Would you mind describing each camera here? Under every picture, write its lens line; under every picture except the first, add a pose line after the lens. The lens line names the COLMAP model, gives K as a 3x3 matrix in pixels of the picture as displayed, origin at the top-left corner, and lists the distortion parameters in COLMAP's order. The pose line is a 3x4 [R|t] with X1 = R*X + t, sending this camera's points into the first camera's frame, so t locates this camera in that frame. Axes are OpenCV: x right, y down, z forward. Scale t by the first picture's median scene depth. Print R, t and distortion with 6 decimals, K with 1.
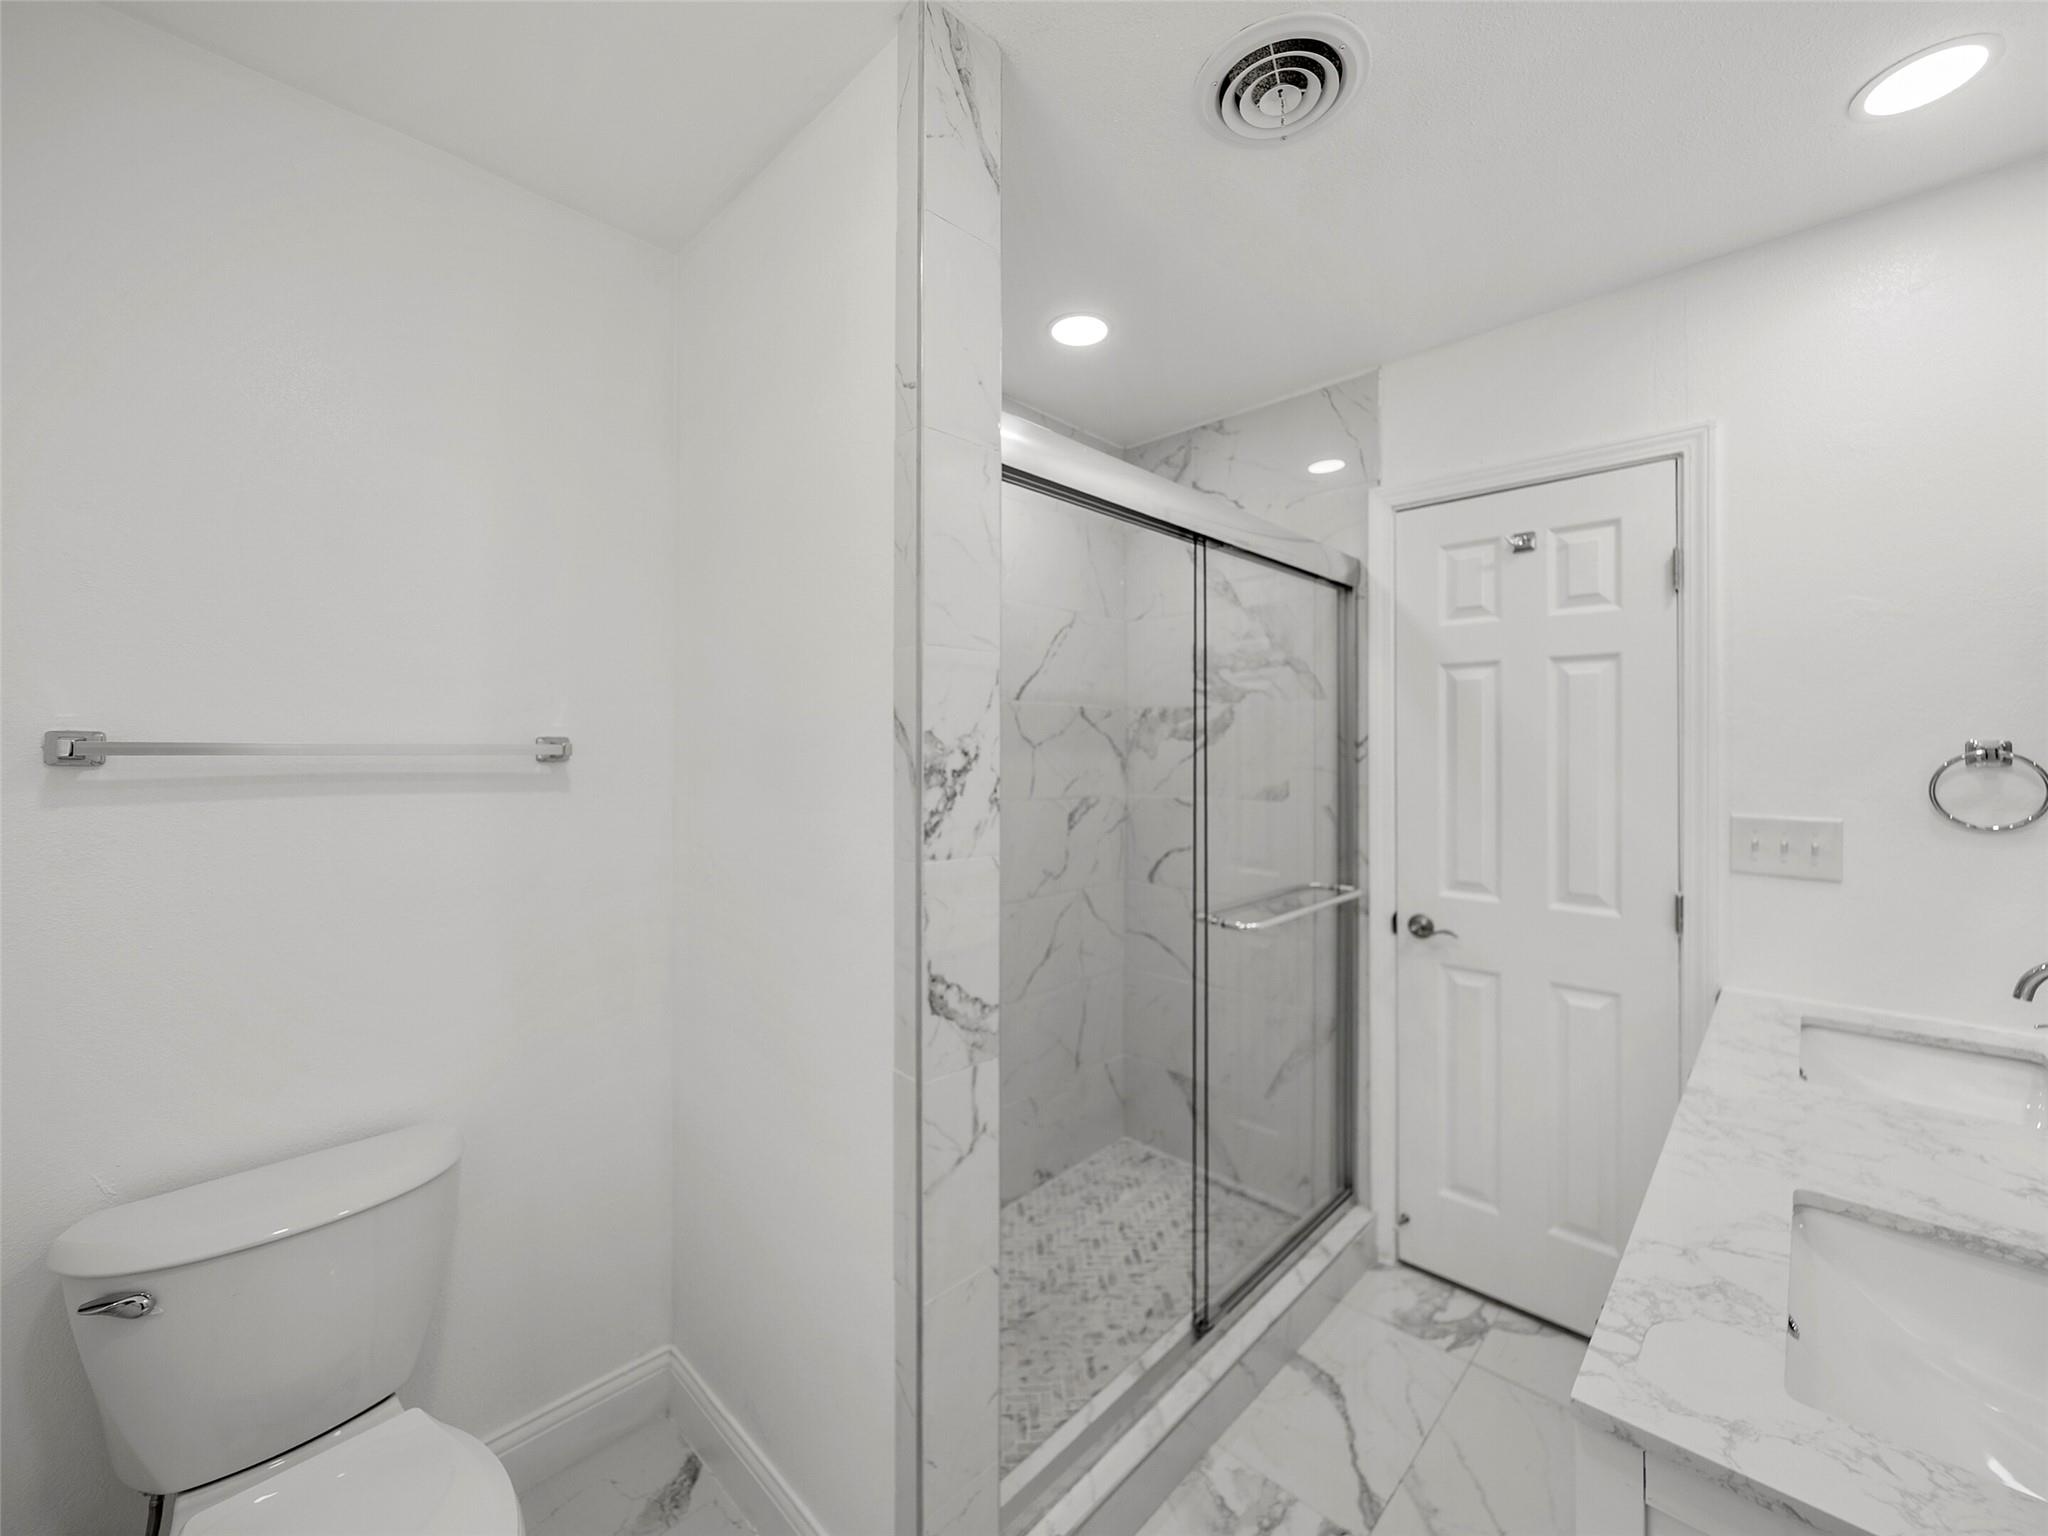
lens RADIAL K [[813.2, 0, 1024.2], [0, 813.2, 774.8], [0, 0, 1]] dist [-0.005538, -0.000122]
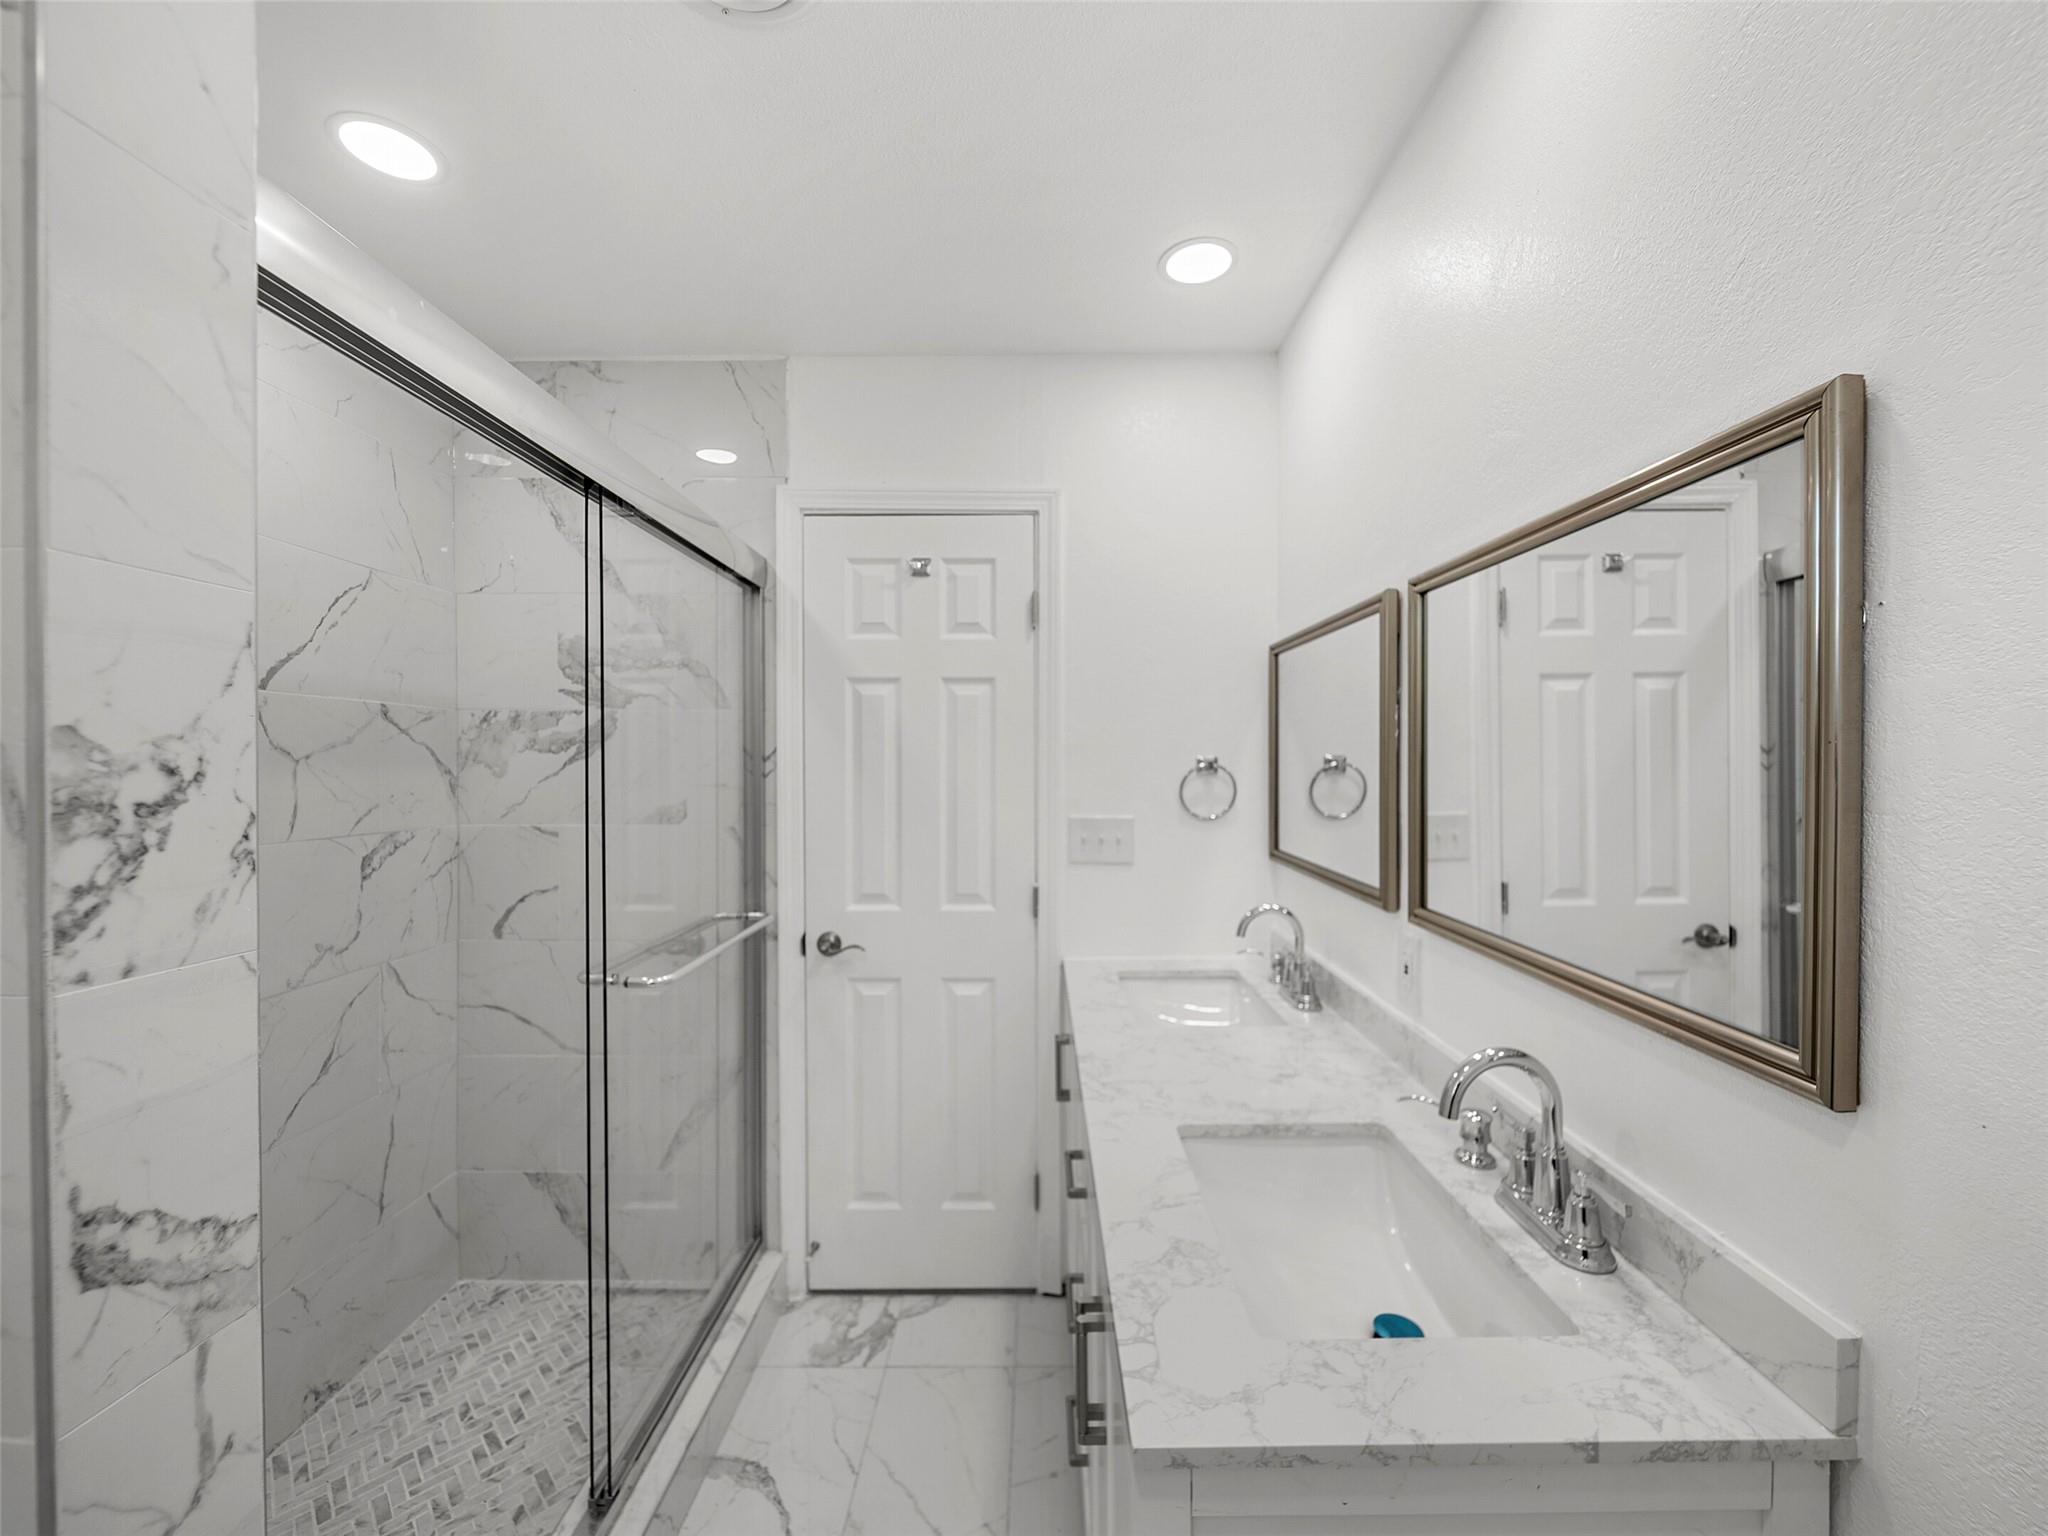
lens RADIAL K [[813.2, 0, 1024.2], [0, 813.2, 774.8], [0, 0, 1]] dist [-0.005538, -0.000122]
pose [[0.720819, -0.011562, 0.693026, -0.020909], [0.024850, 0.999649, -0.009169, -0.002983], [-0.692677, 0.023831, 0.720854, 0.136406]]
